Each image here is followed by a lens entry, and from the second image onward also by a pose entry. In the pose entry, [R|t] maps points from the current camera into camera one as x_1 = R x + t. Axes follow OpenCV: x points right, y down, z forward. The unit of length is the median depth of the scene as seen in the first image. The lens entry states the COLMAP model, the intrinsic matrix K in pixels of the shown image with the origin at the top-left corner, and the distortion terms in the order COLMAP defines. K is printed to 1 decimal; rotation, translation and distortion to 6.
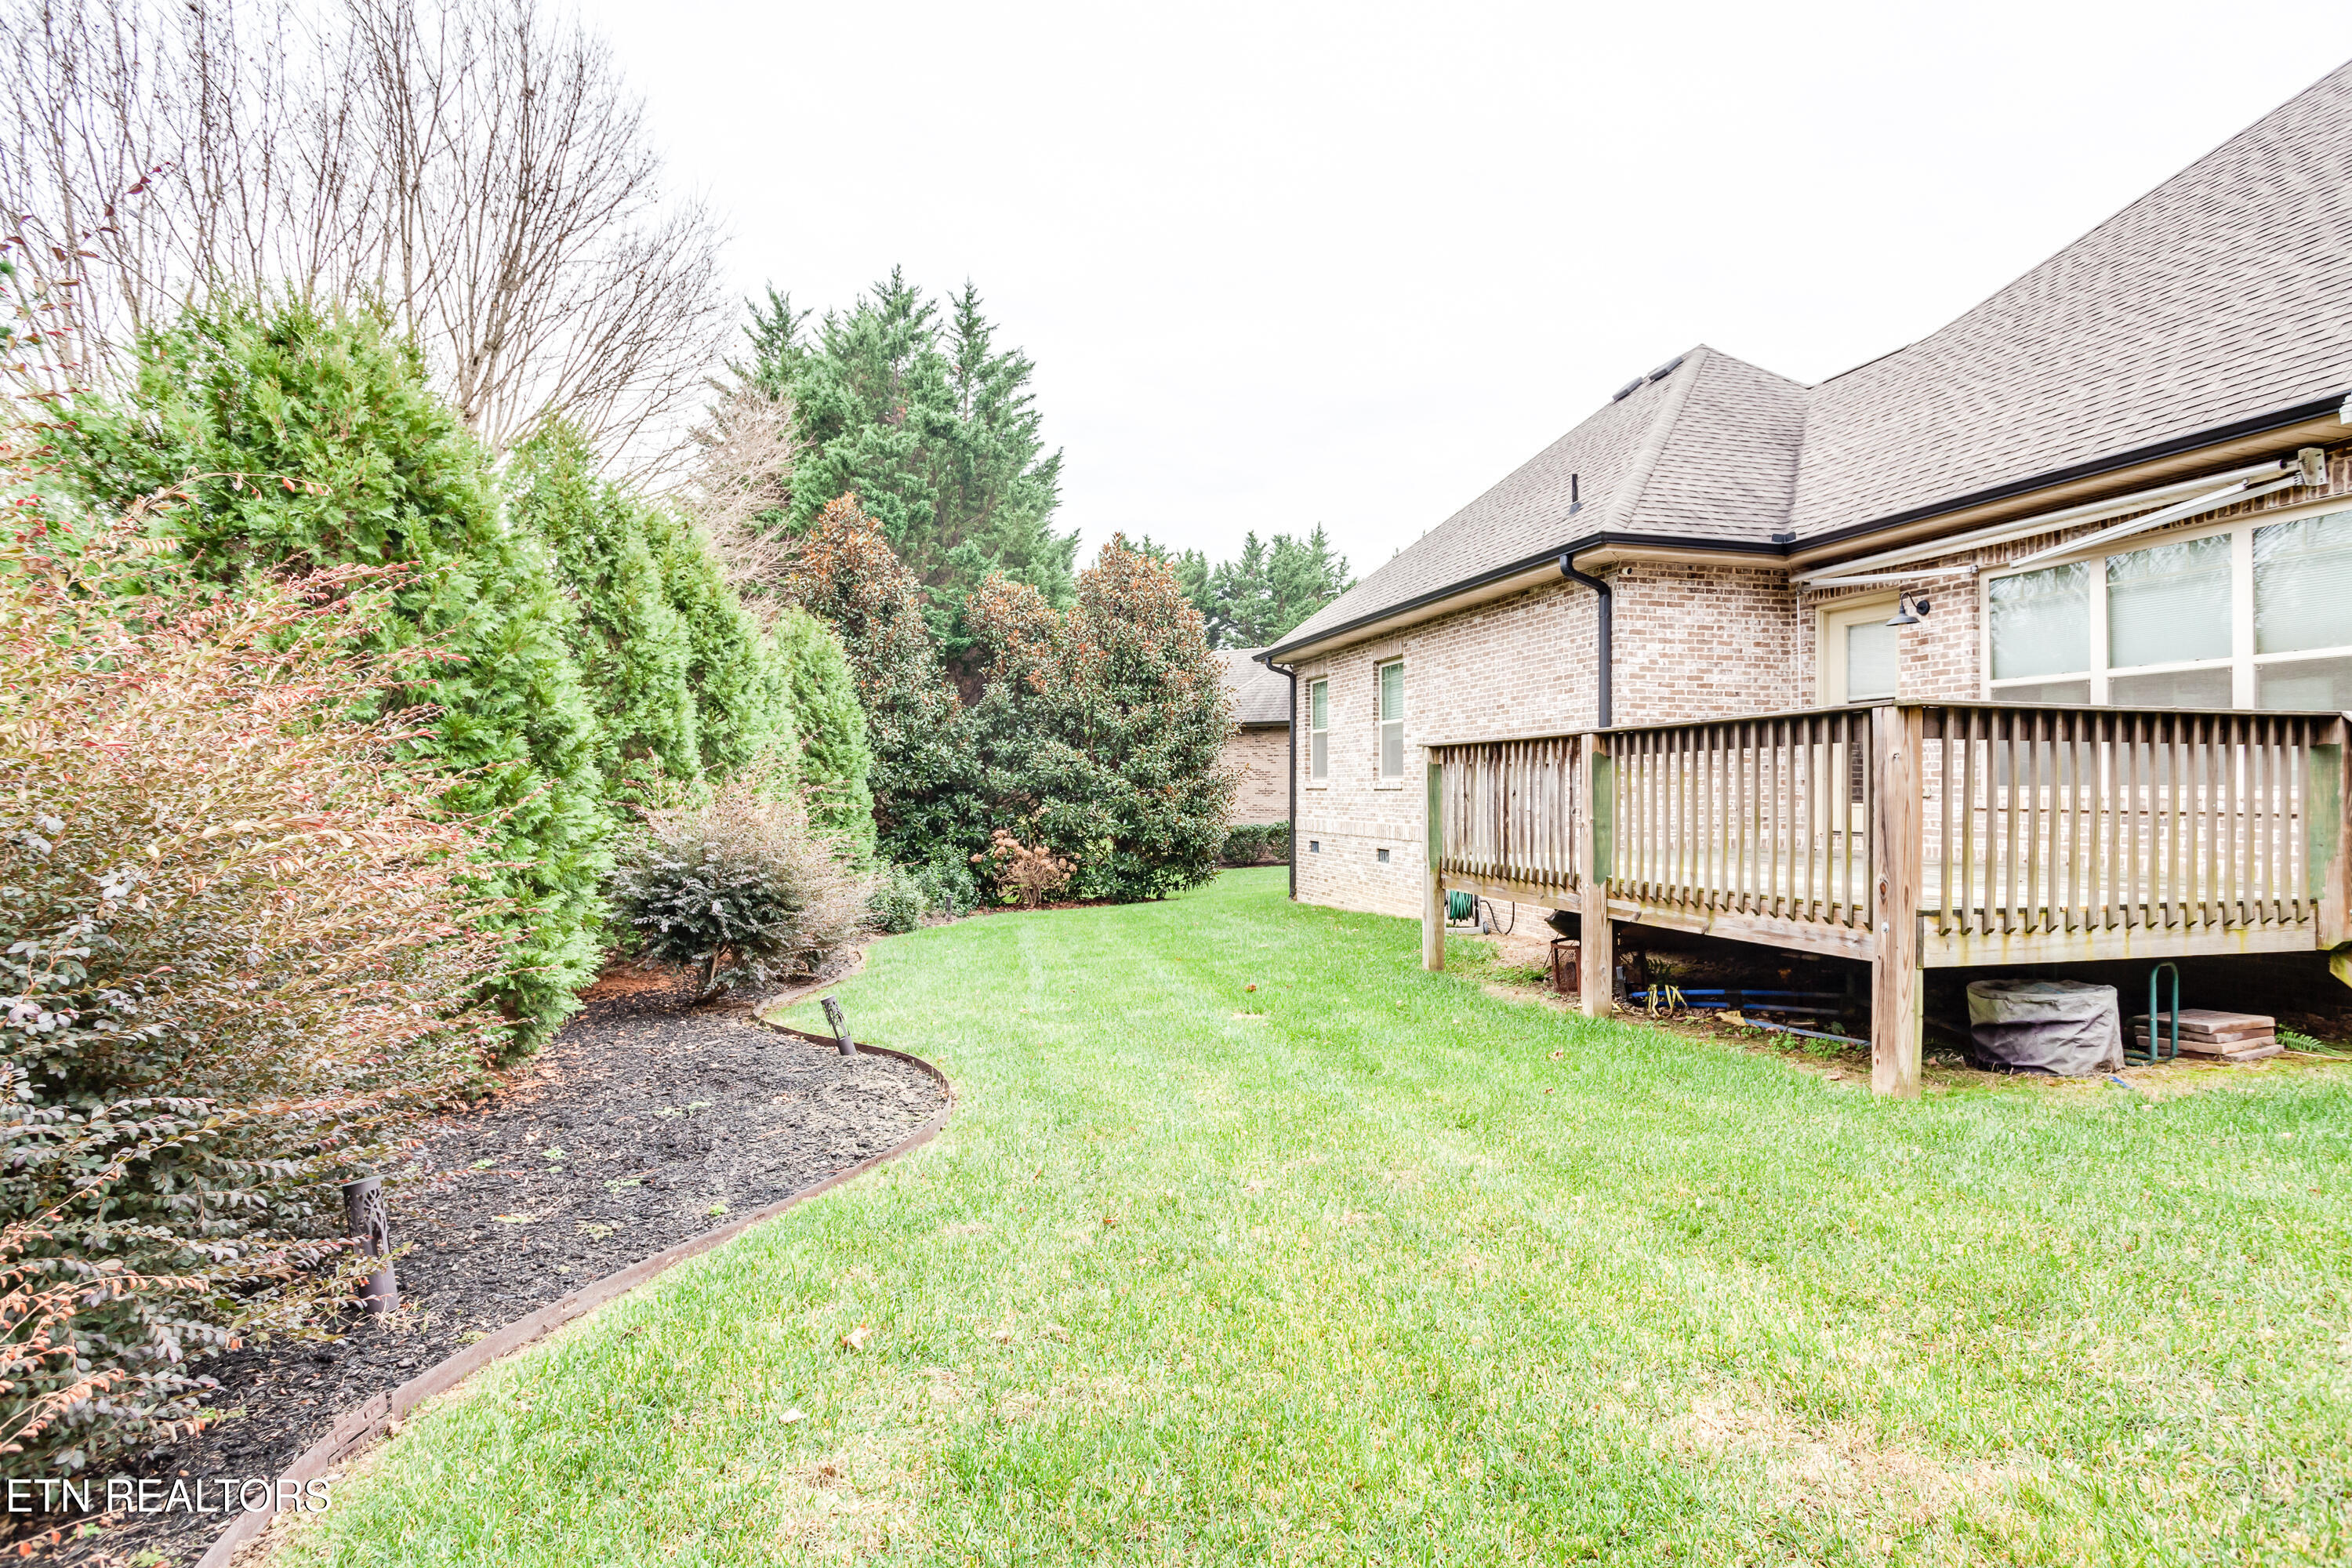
lens RADIAL K [[1202.9, 0, 1172.0], [0, 1202.9, 748.5], [0, 0, 1]] dist [-0.048113, 0.029831]
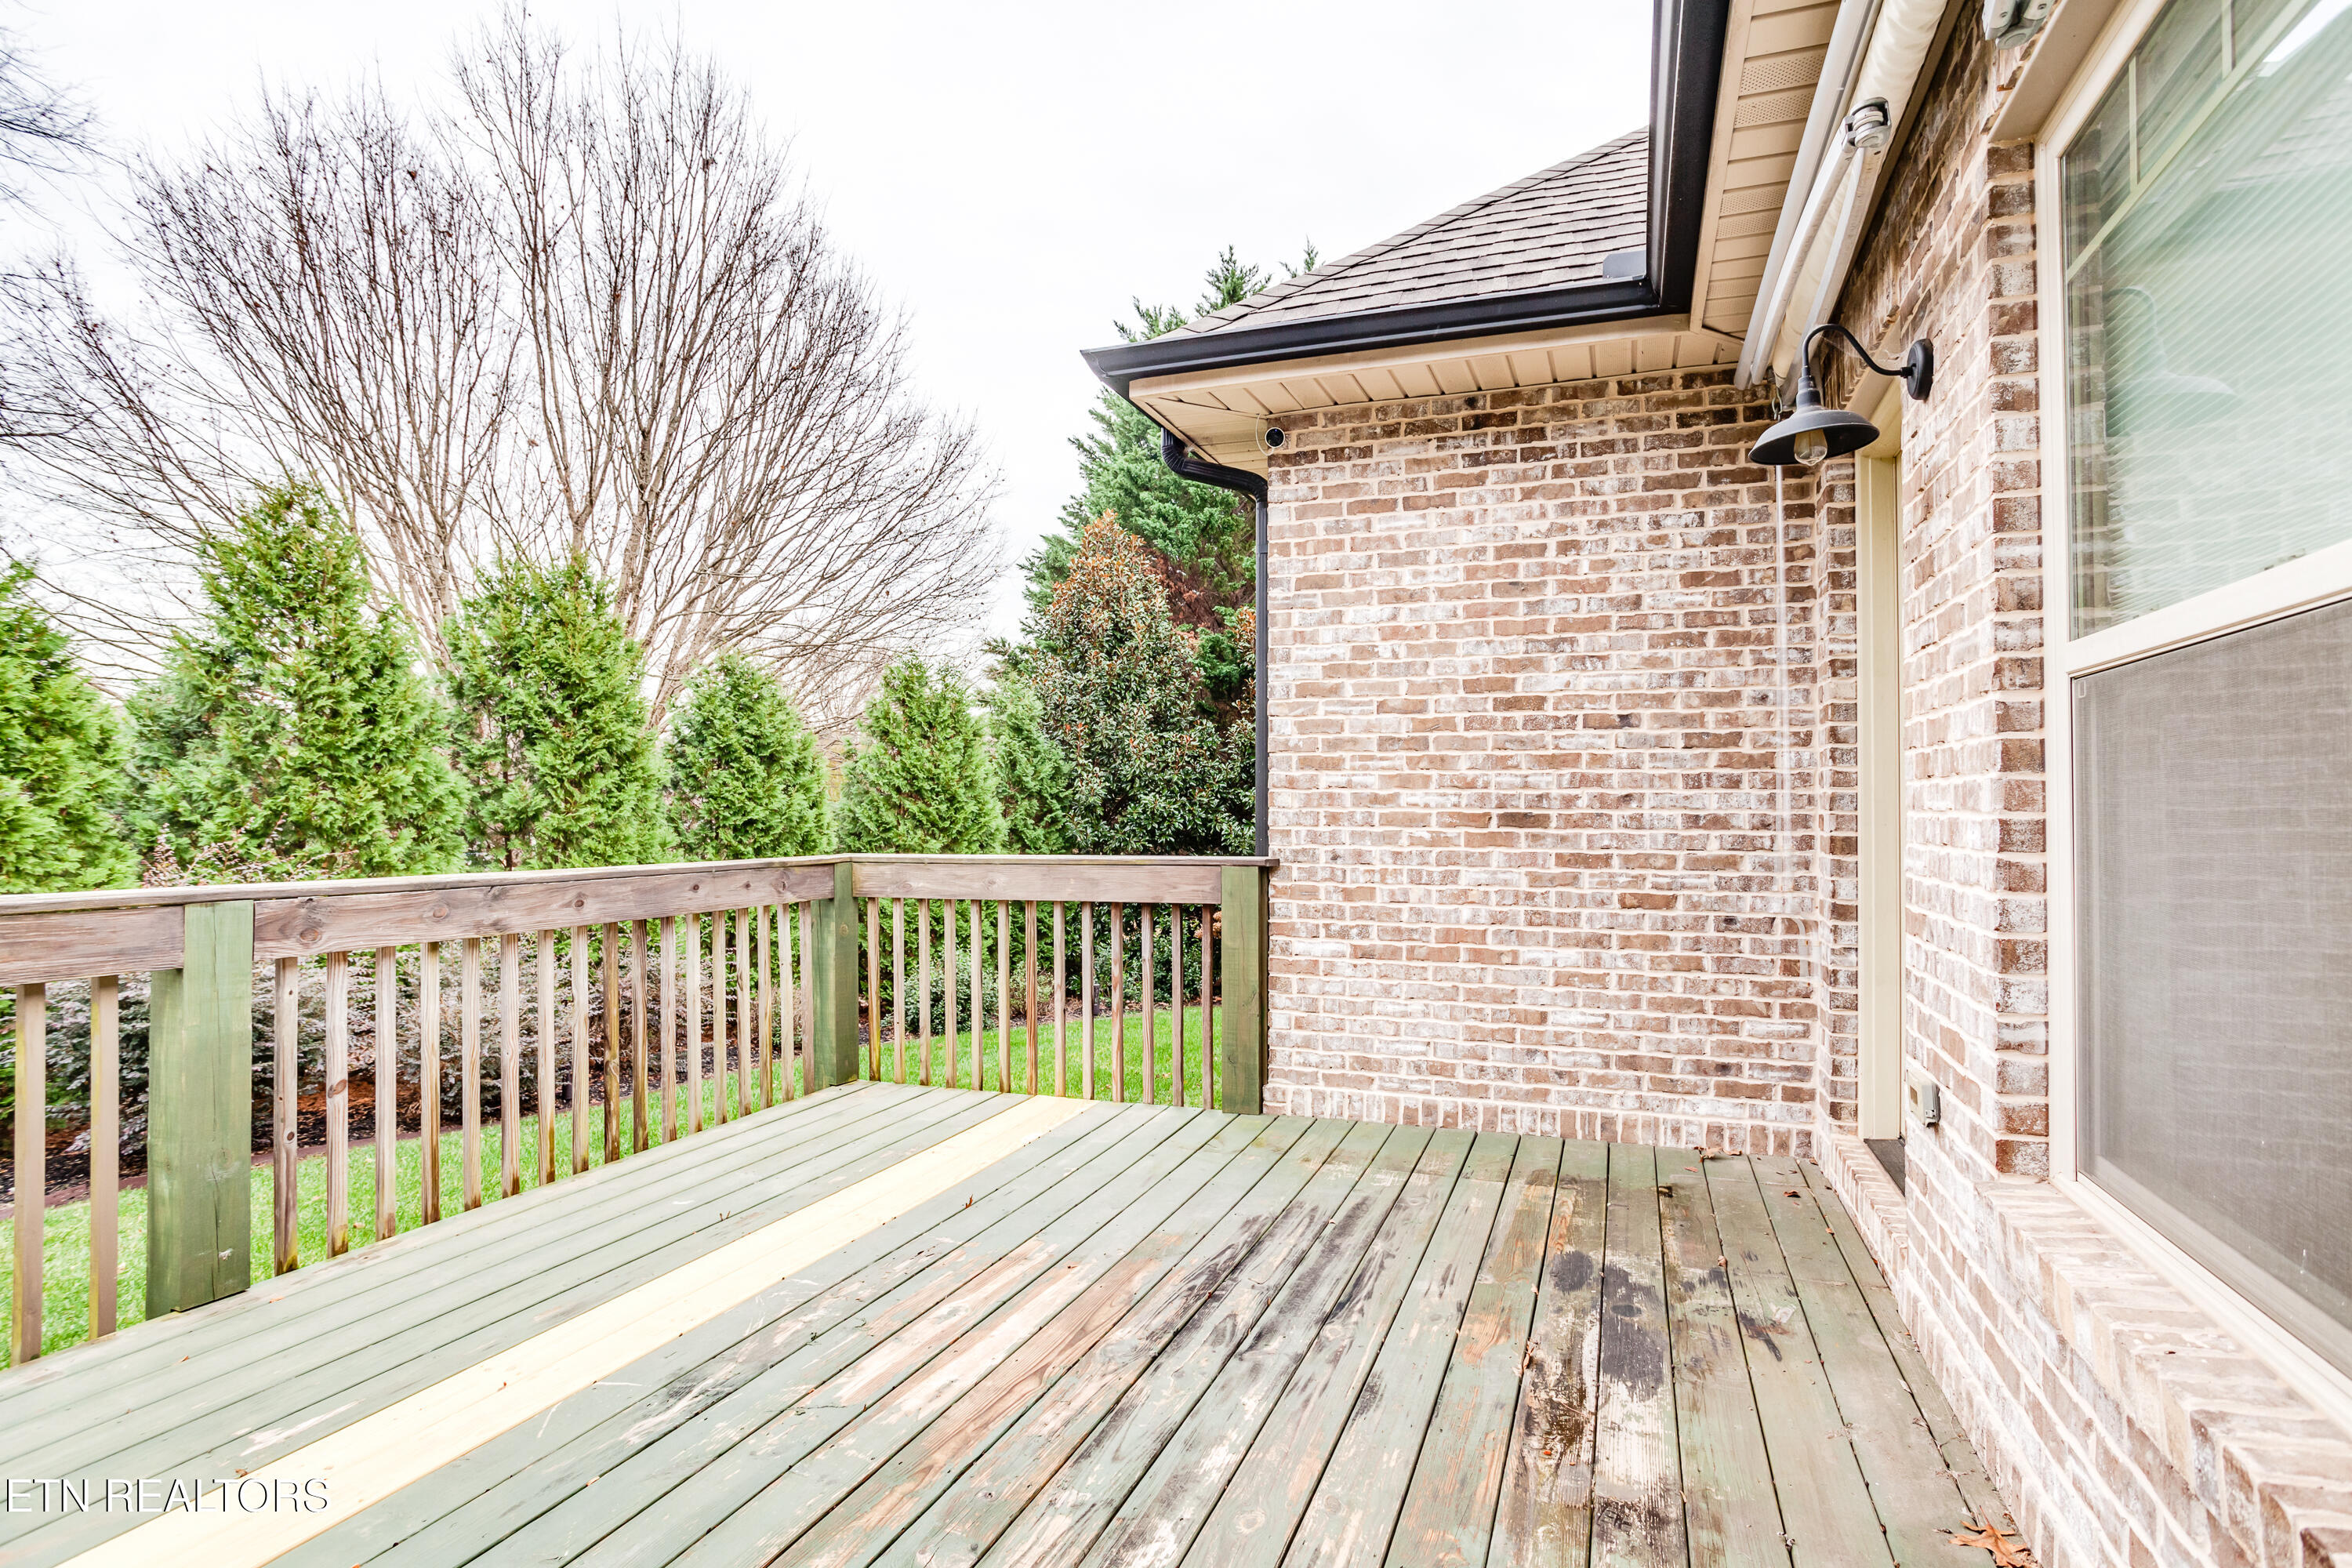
lens RADIAL K [[1228.1, 0, 1182.7], [0, 1228.1, 811.9], [0, 0, 1]] dist [-0.057752, 0.036611]
pose [[0.829626, -0.008238, -0.558259, 0.739147], [0.020898, 0.999649, 0.016306, -0.034628], [0.557928, -0.025194, 0.829507, 0.791190]]
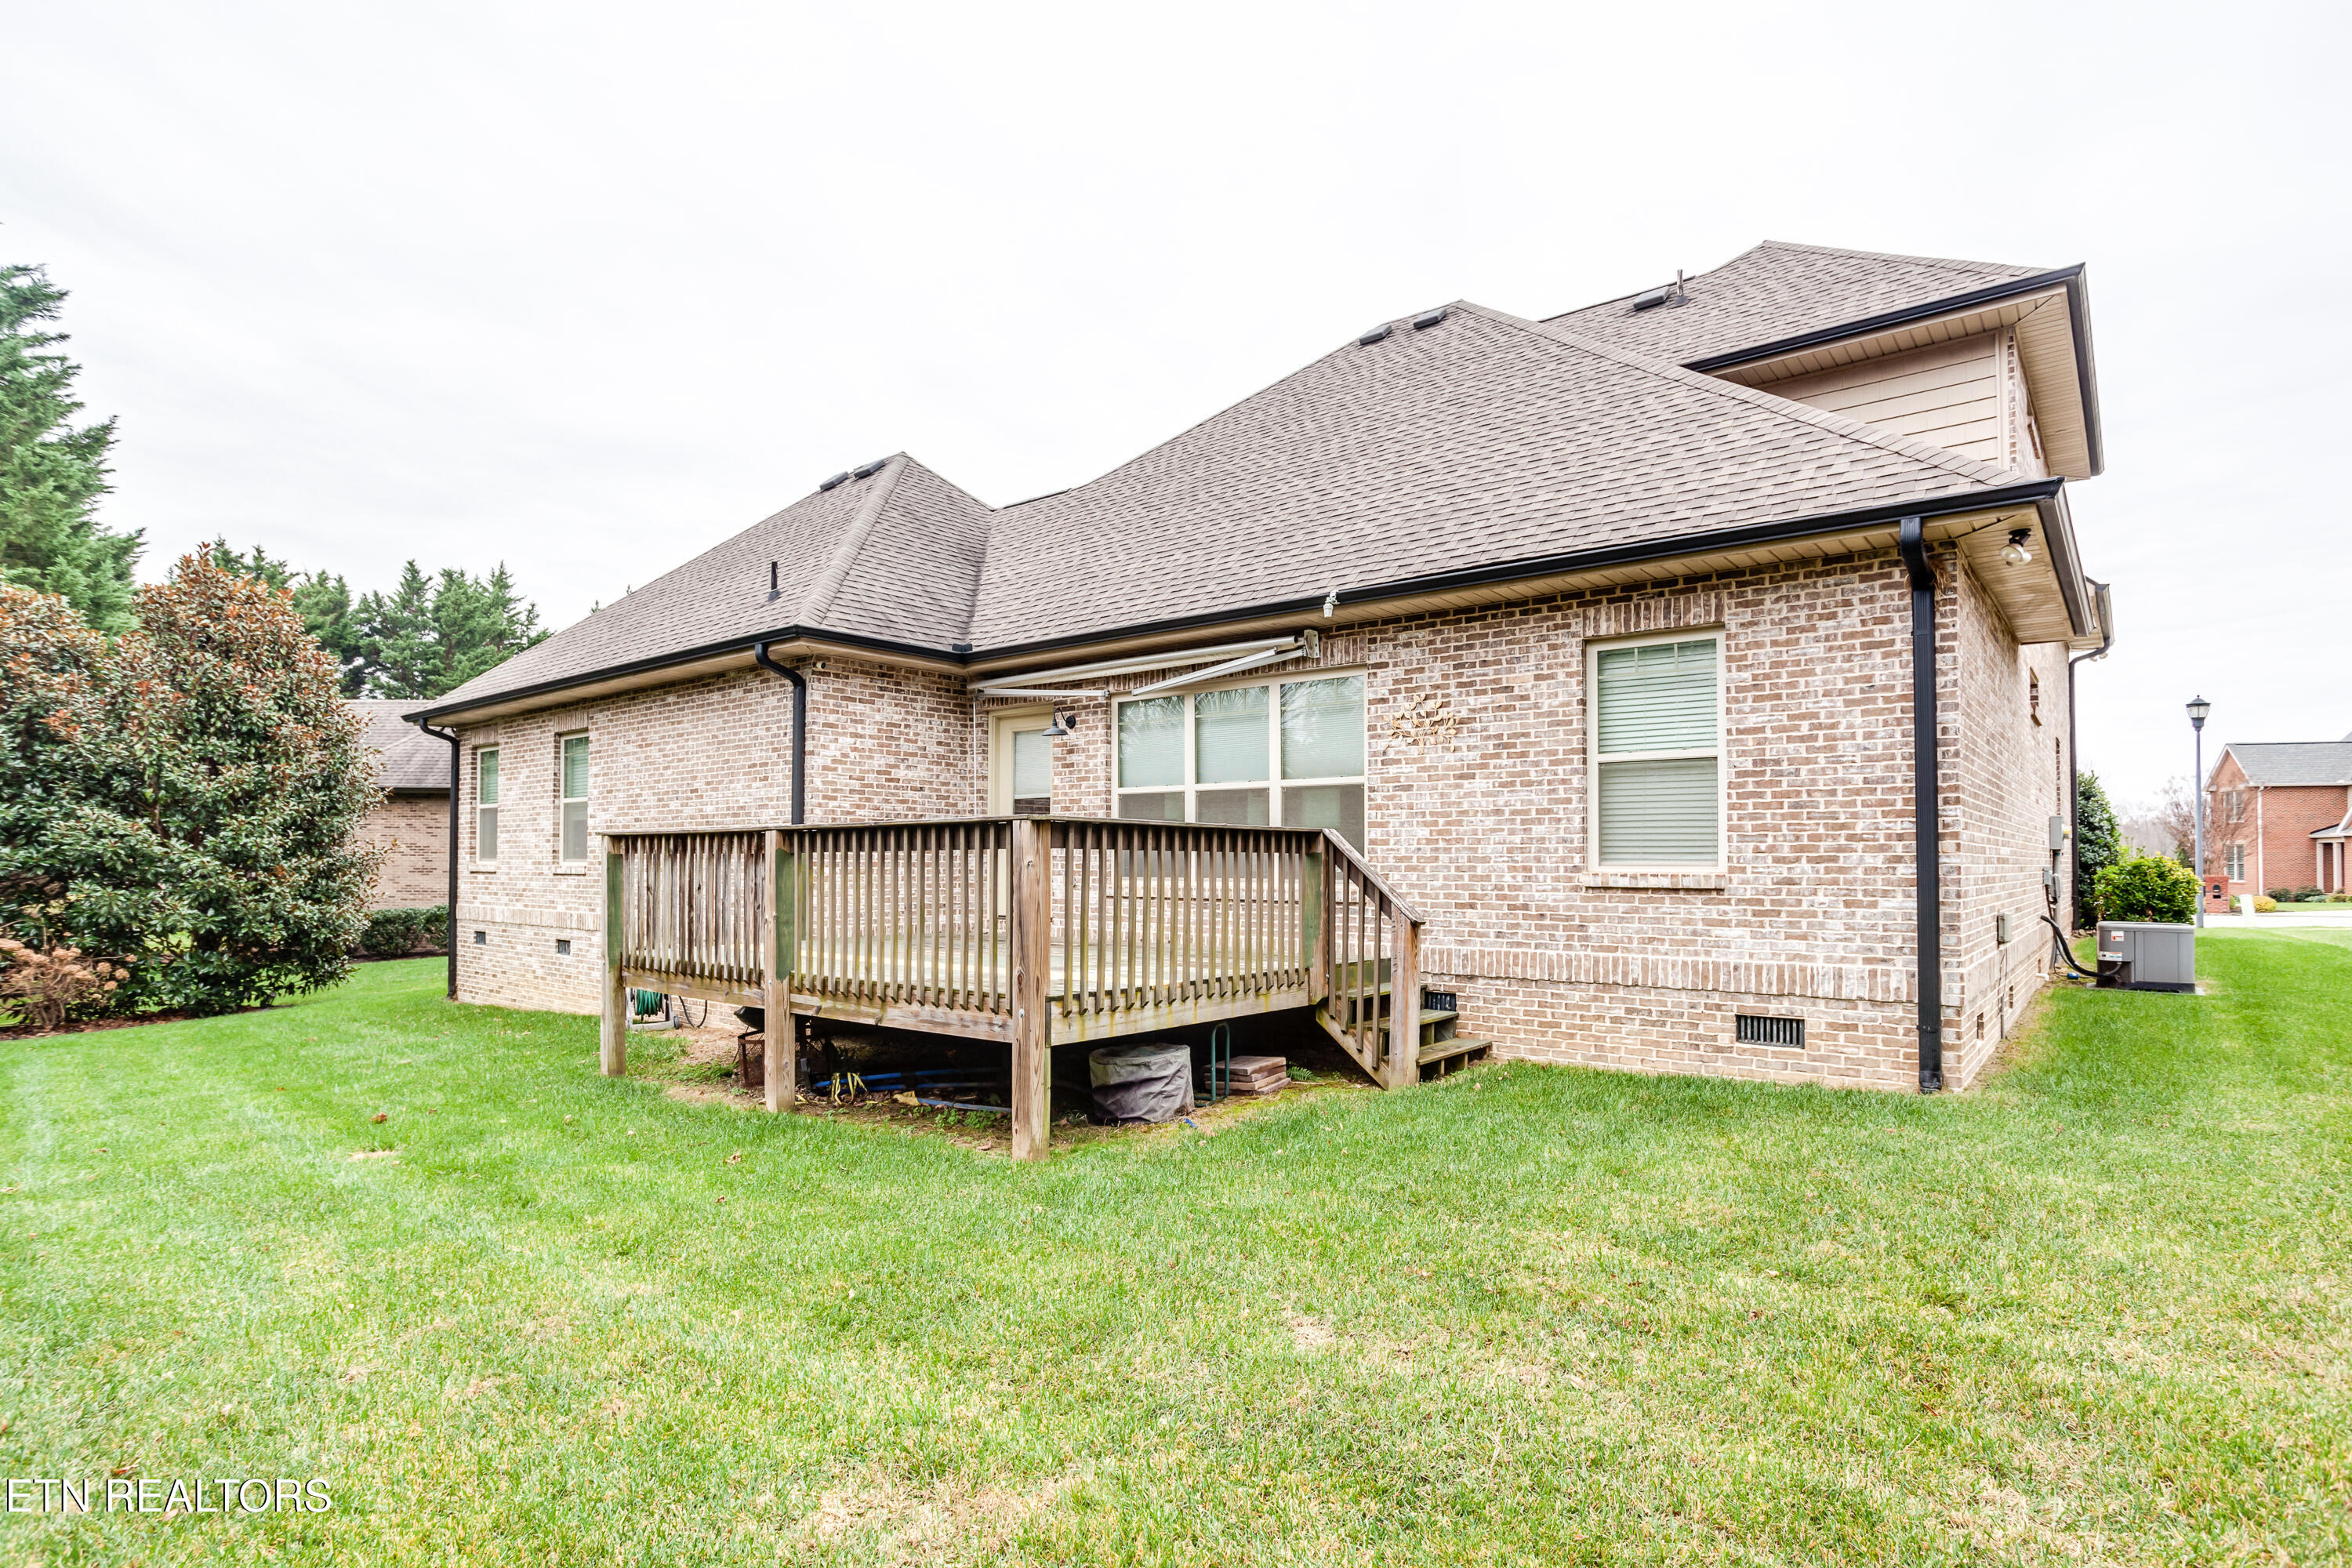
lens RADIAL K [[1228.1, 0, 1182.7], [0, 1228.1, 811.9], [0, 0, 1]] dist [-0.057752, 0.036611]
pose [[0.803117, 0.020345, 0.595474, 0.015398], [-0.014933, 0.999790, -0.014018, -0.017744], [-0.595634, 0.002366, 0.803252, -0.021355]]
